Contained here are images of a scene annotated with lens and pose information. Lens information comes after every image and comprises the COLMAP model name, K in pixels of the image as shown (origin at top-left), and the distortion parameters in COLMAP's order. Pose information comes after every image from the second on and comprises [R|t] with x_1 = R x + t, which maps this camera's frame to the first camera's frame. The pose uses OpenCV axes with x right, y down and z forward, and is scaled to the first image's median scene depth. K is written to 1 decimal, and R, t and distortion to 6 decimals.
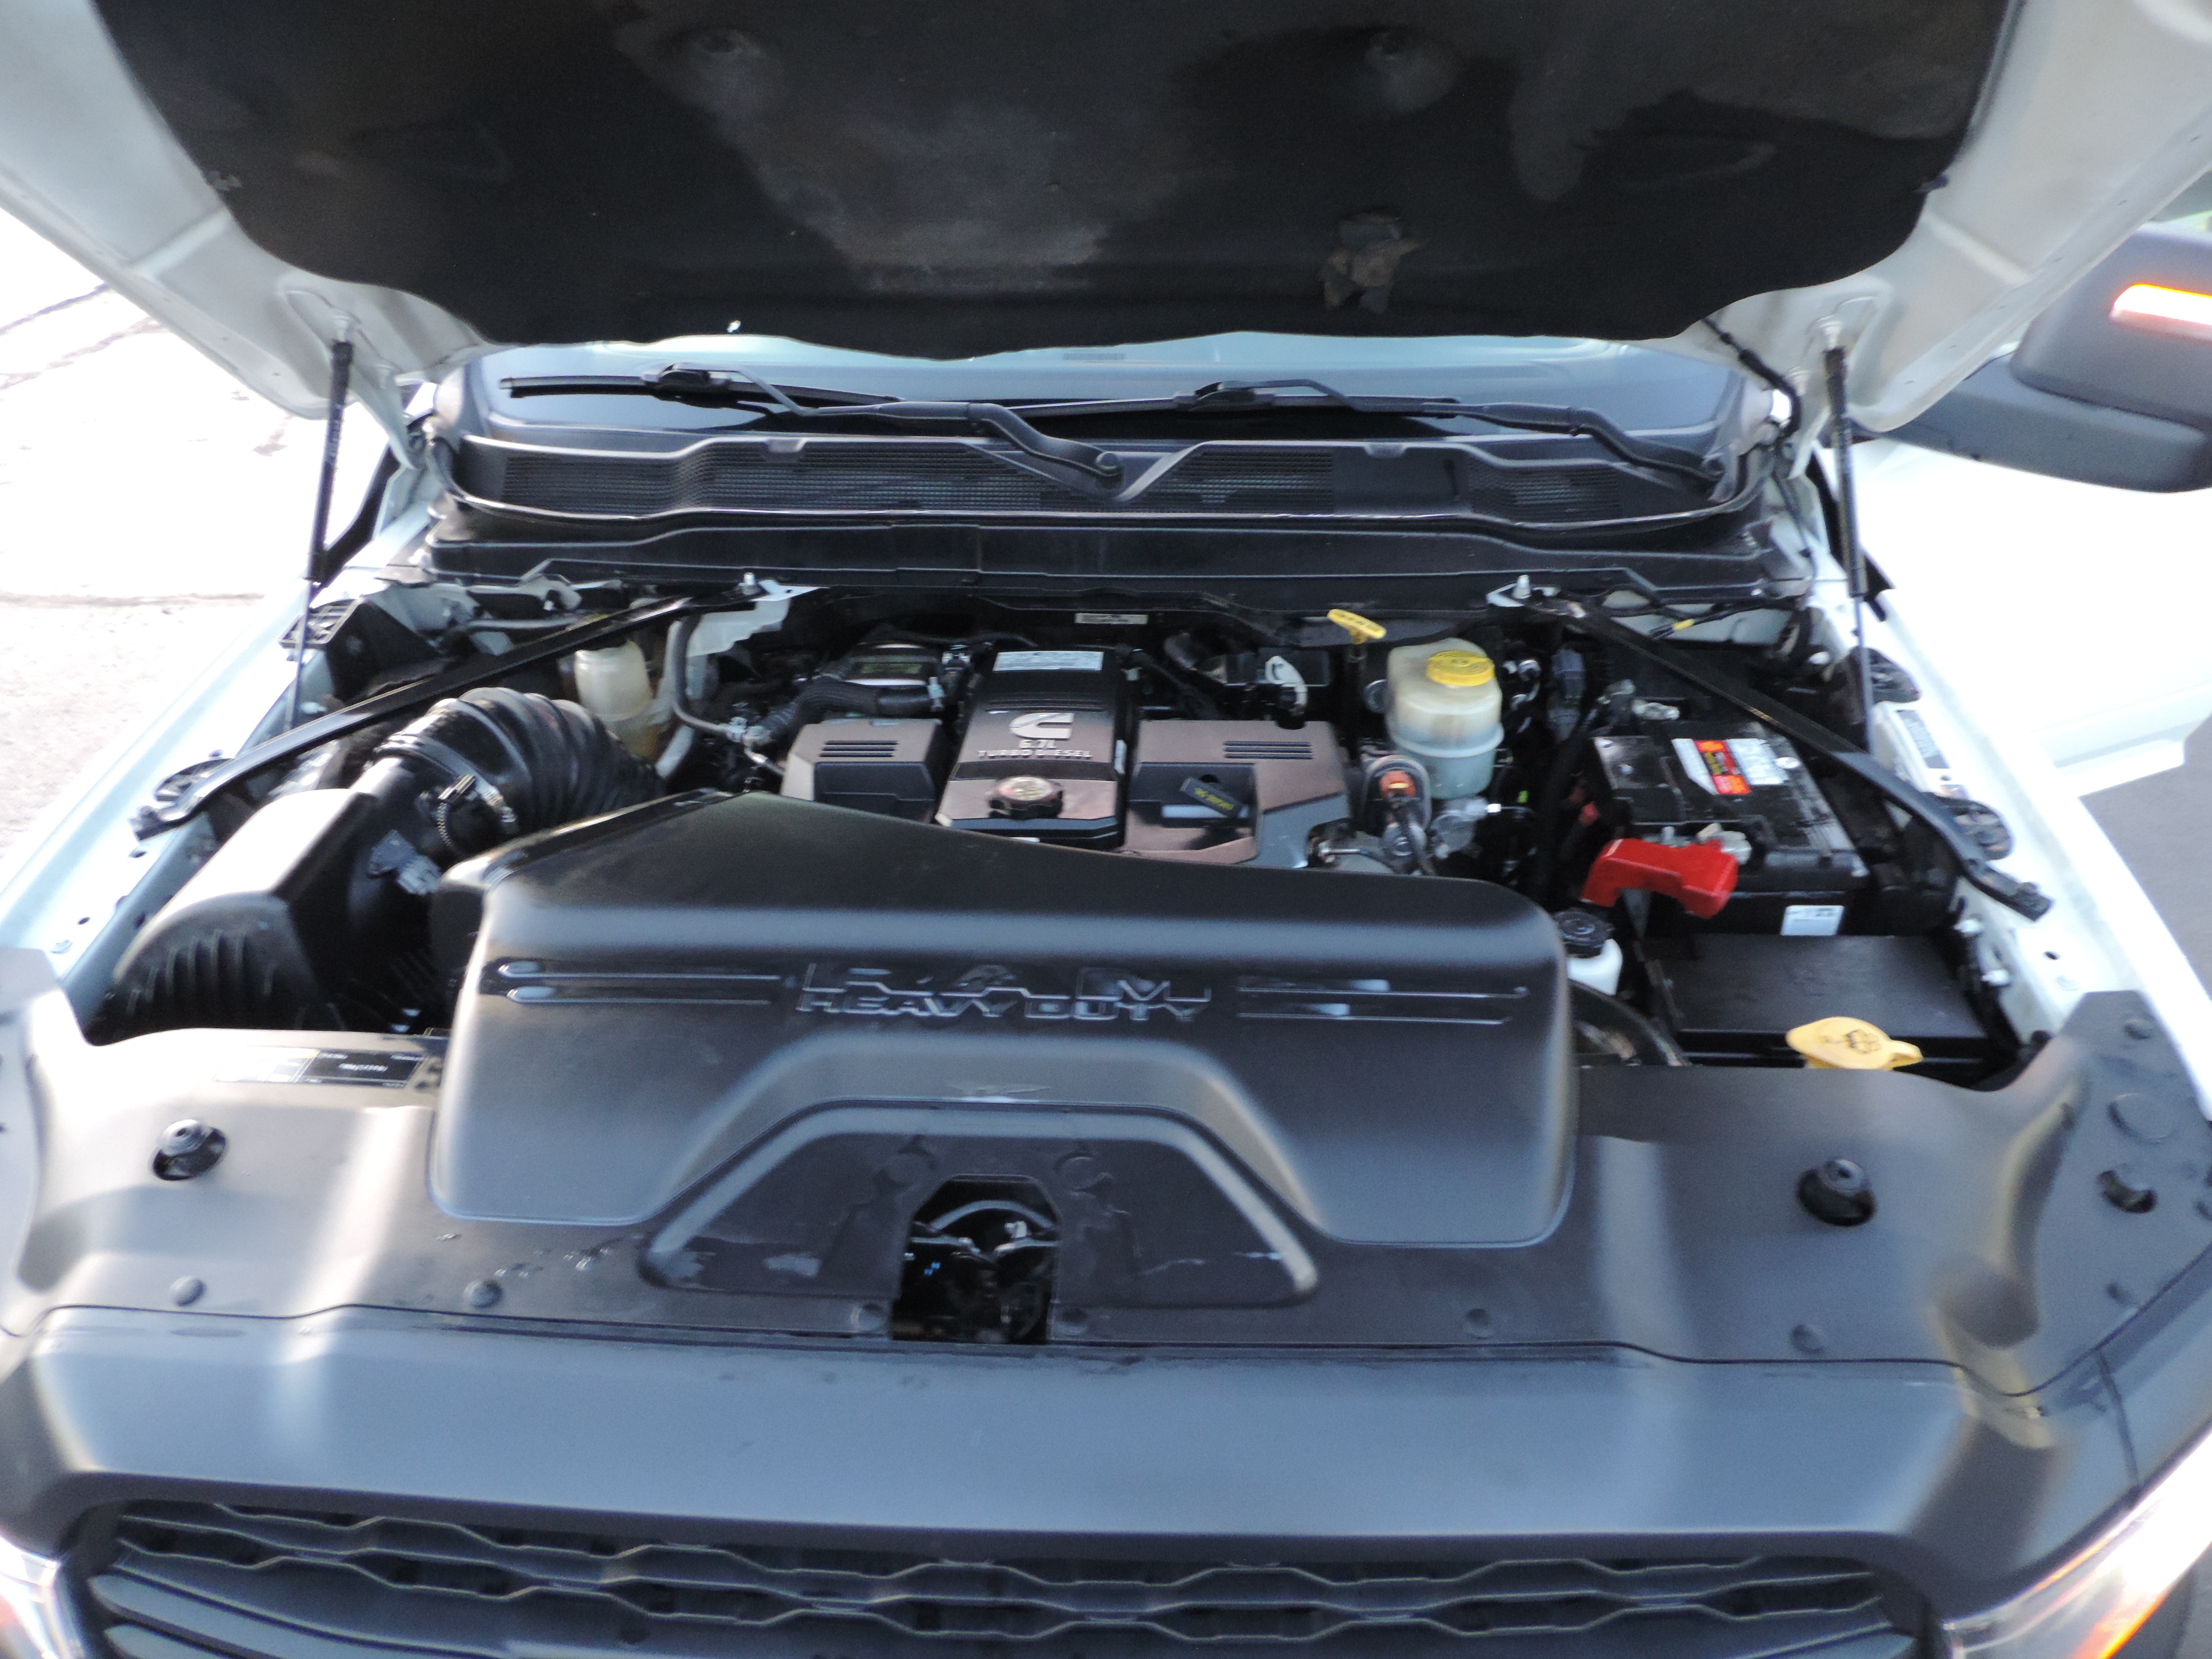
lens RADIAL K [[1572.3, 0, 1106.0], [0, 1572.3, 829.5], [0, 0, 1]] dist [-0.002571, -0.007468]
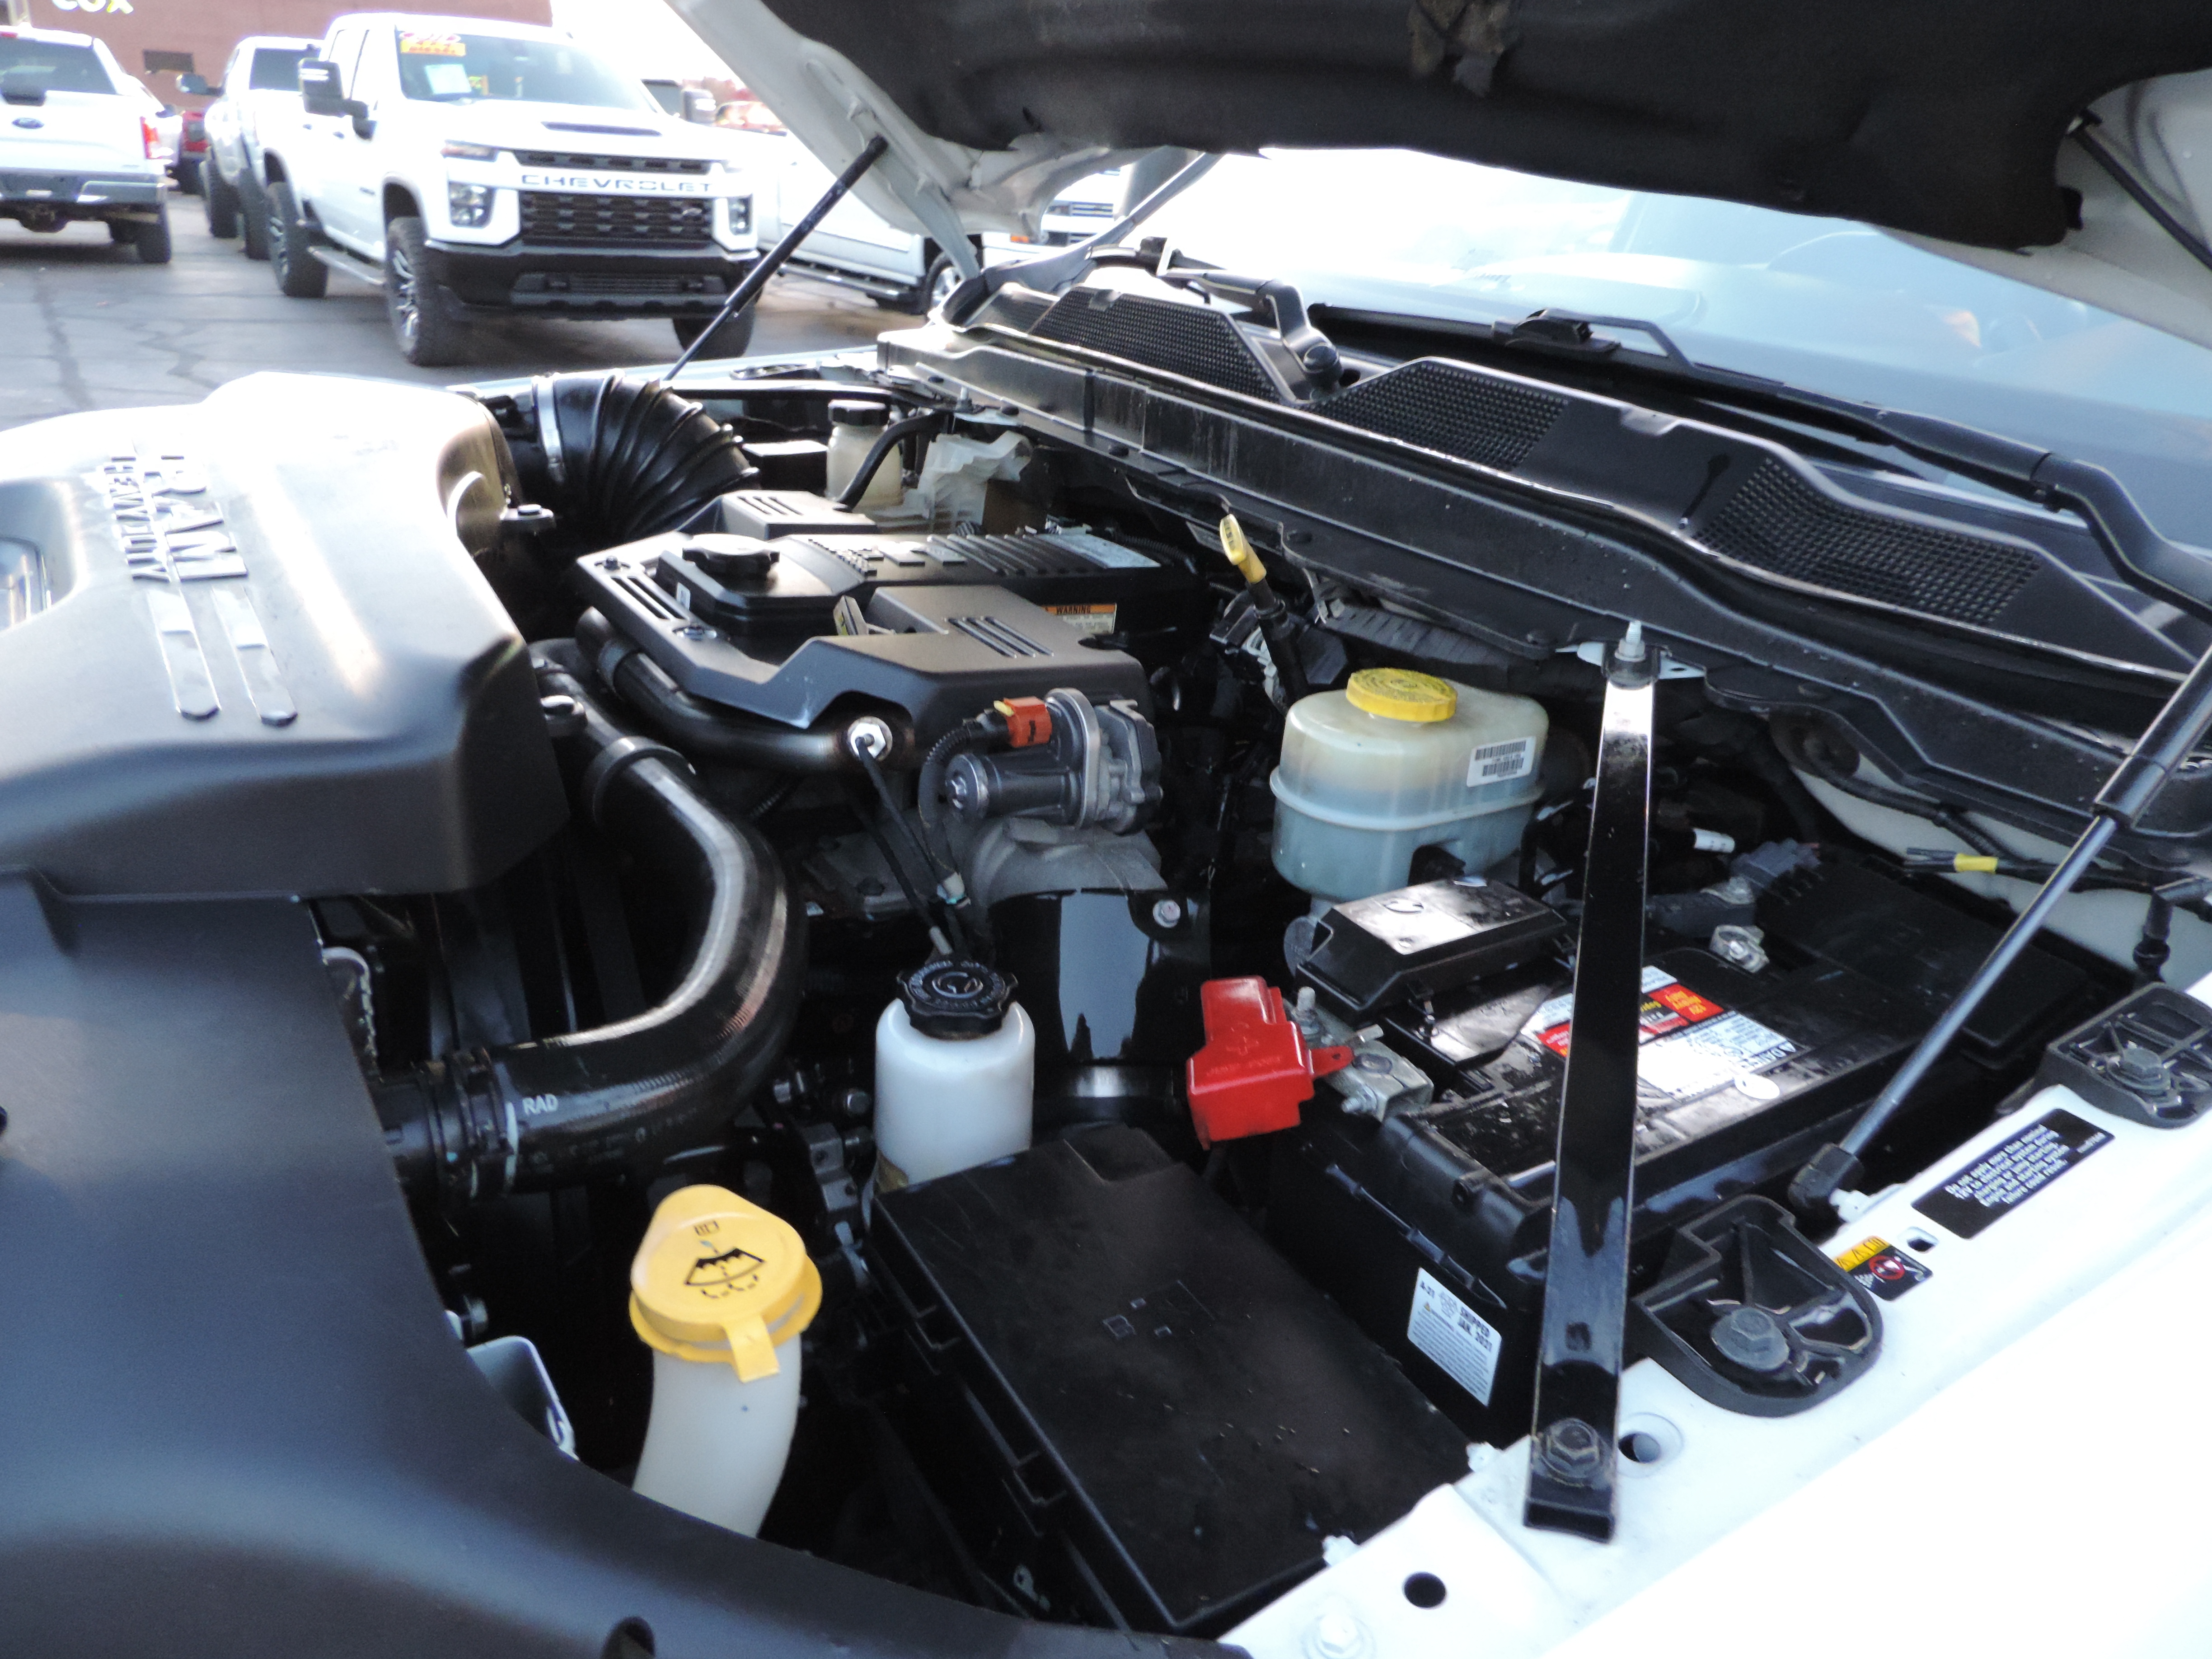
lens RADIAL K [[1572.3, 0, 1106.0], [0, 1572.3, 829.5], [0, 0, 1]] dist [-0.002571, -0.007468]
pose [[0.600515, 0.387546, -0.699421, 0.555823], [-0.484650, 0.872129, 0.067127, -0.041669], [0.636000, 0.298664, 0.711551, 0.488286]]
